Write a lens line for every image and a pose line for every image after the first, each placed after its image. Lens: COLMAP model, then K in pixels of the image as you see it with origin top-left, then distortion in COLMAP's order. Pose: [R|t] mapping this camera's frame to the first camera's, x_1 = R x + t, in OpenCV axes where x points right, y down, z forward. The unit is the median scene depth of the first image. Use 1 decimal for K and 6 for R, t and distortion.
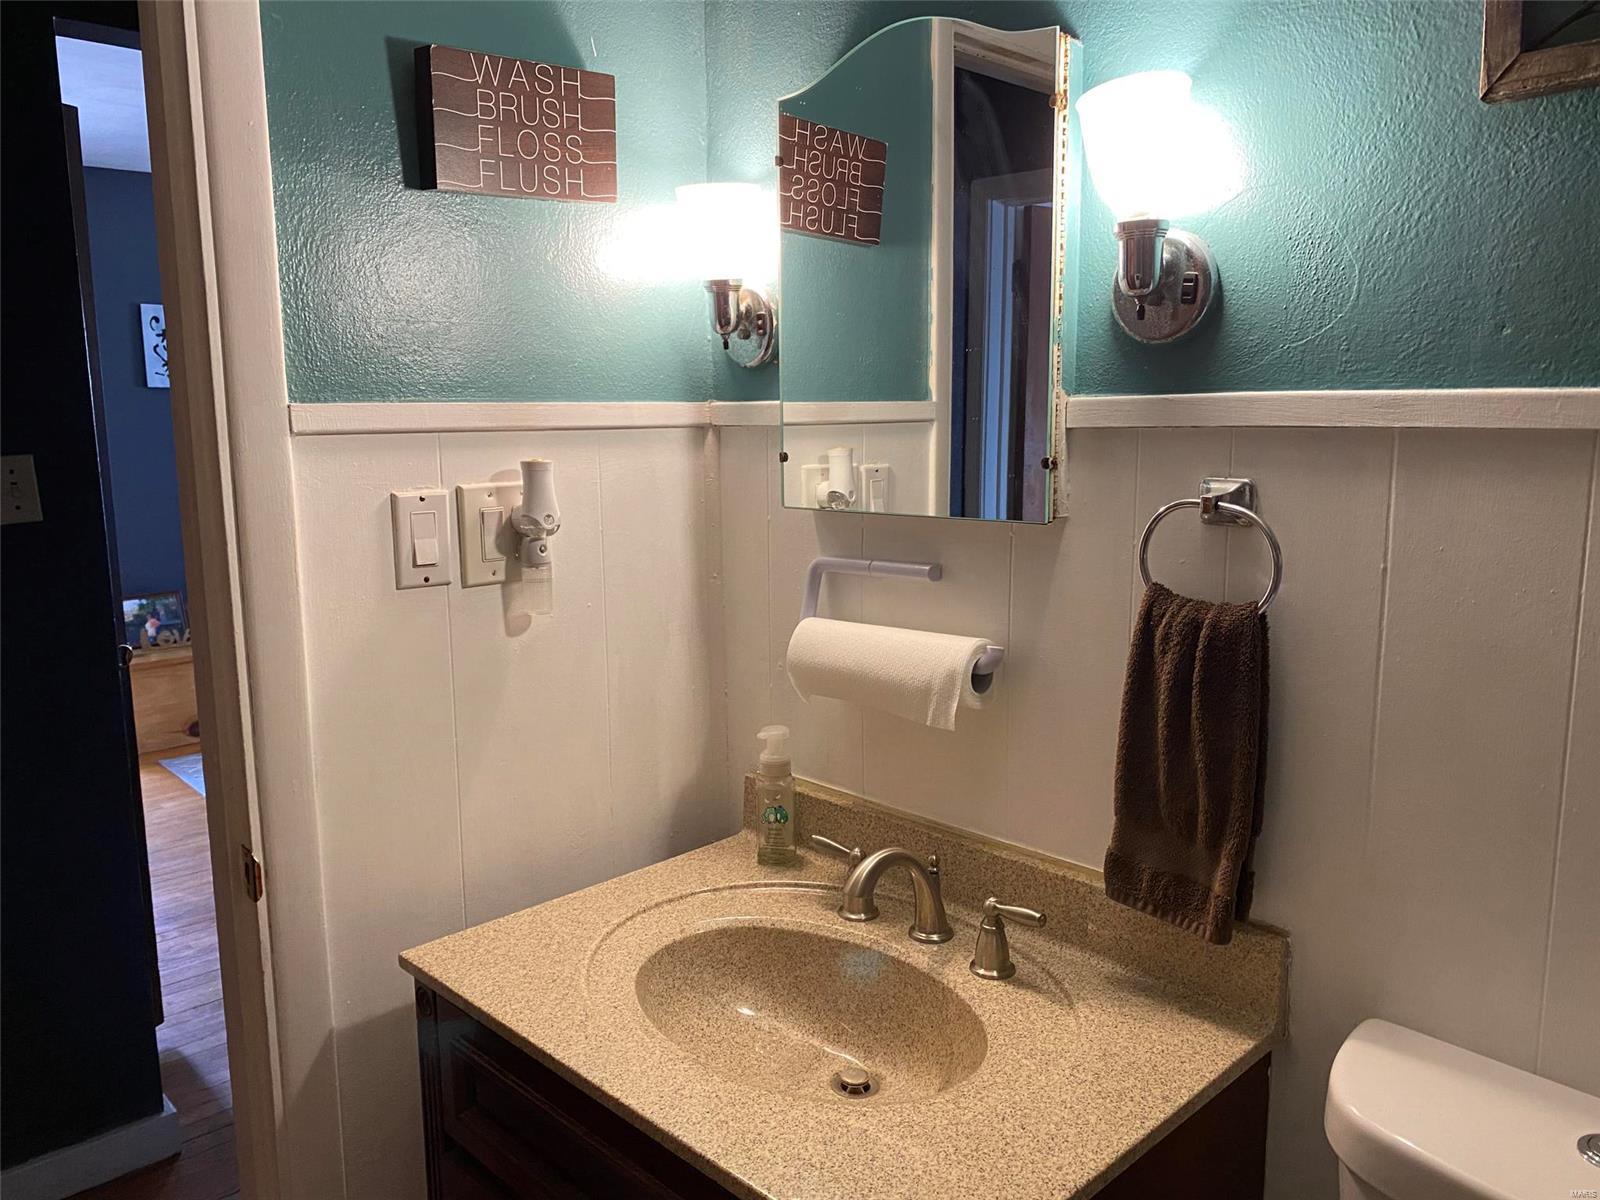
lens RADIAL K [[1218.2, 0, 795.5], [0, 1218.2, 608.3], [0, 0, 1]] dist [0.084708, -0.099708]
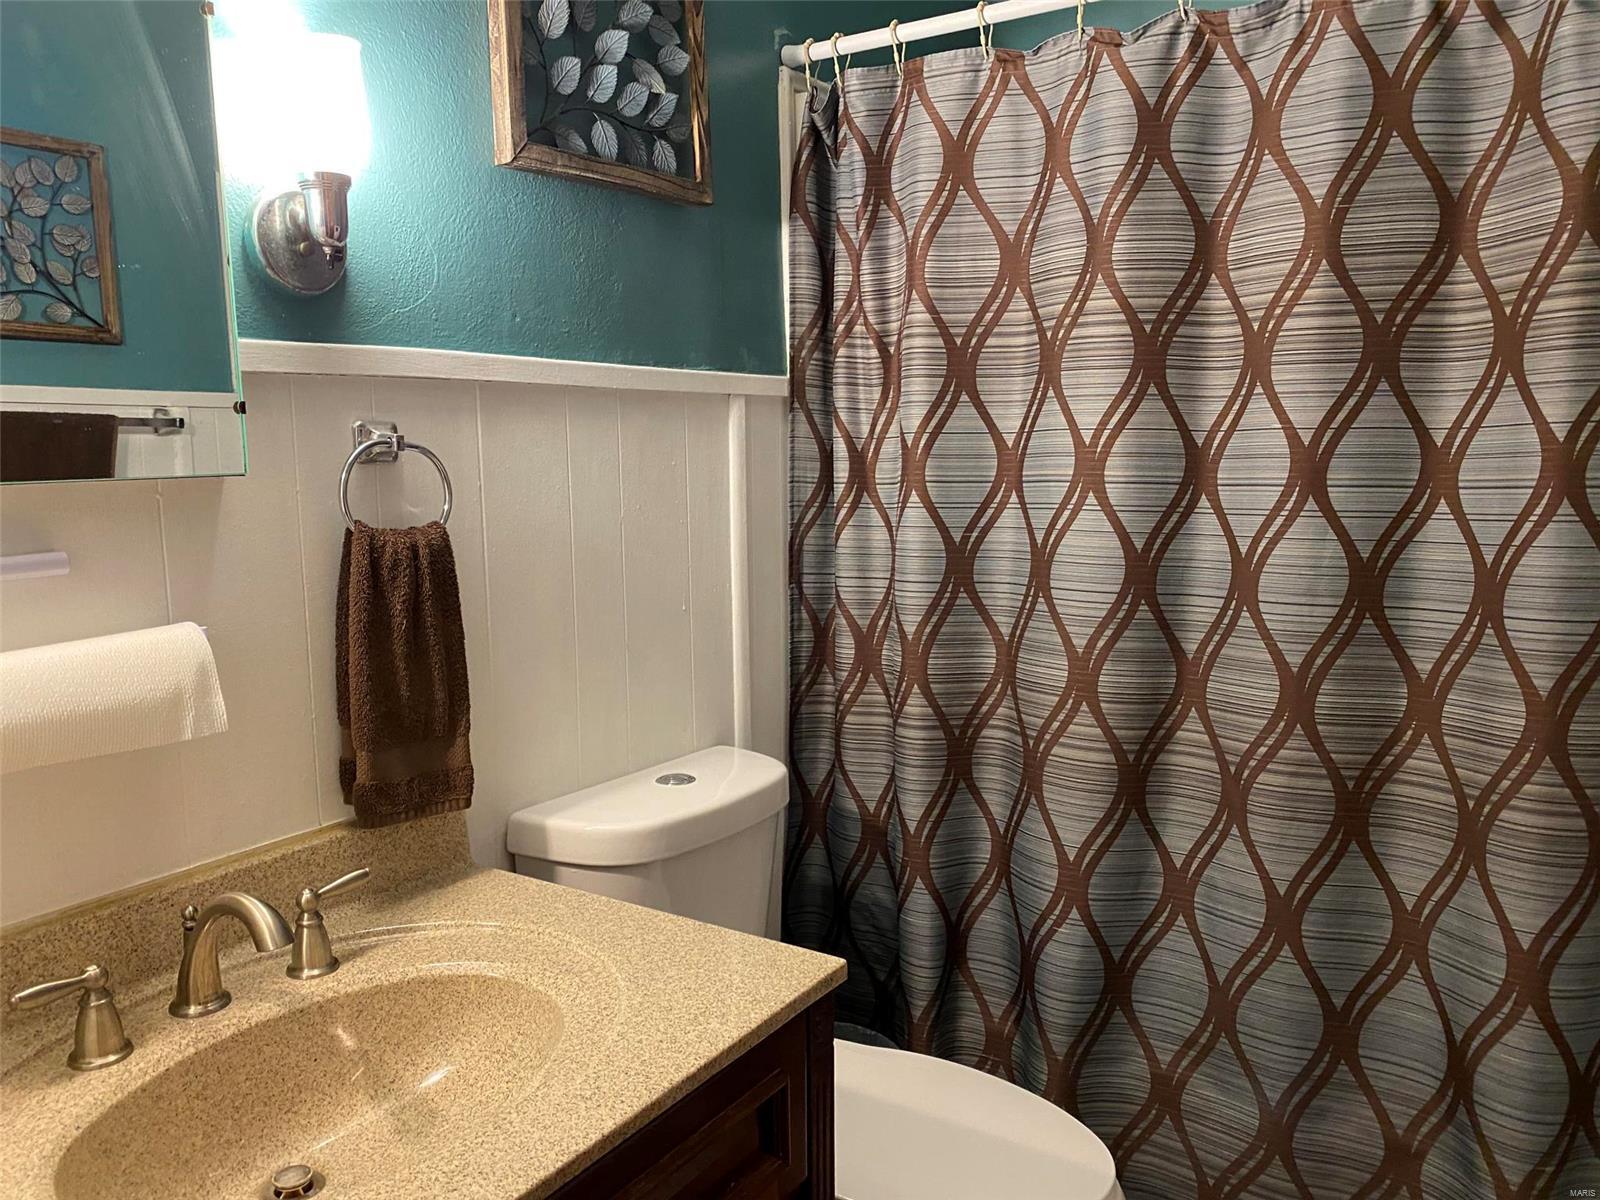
lens RADIAL K [[1218.2, 0, 796.5], [0, 1218.2, 589.5], [0, 0, 1]] dist [0.084708, -0.099708]
pose [[-0.213247, -0.123508, 0.969160, -0.886379], [0.164377, 0.973301, 0.160204, -0.075624], [-0.963071, 0.193471, -0.187252, 0.898838]]
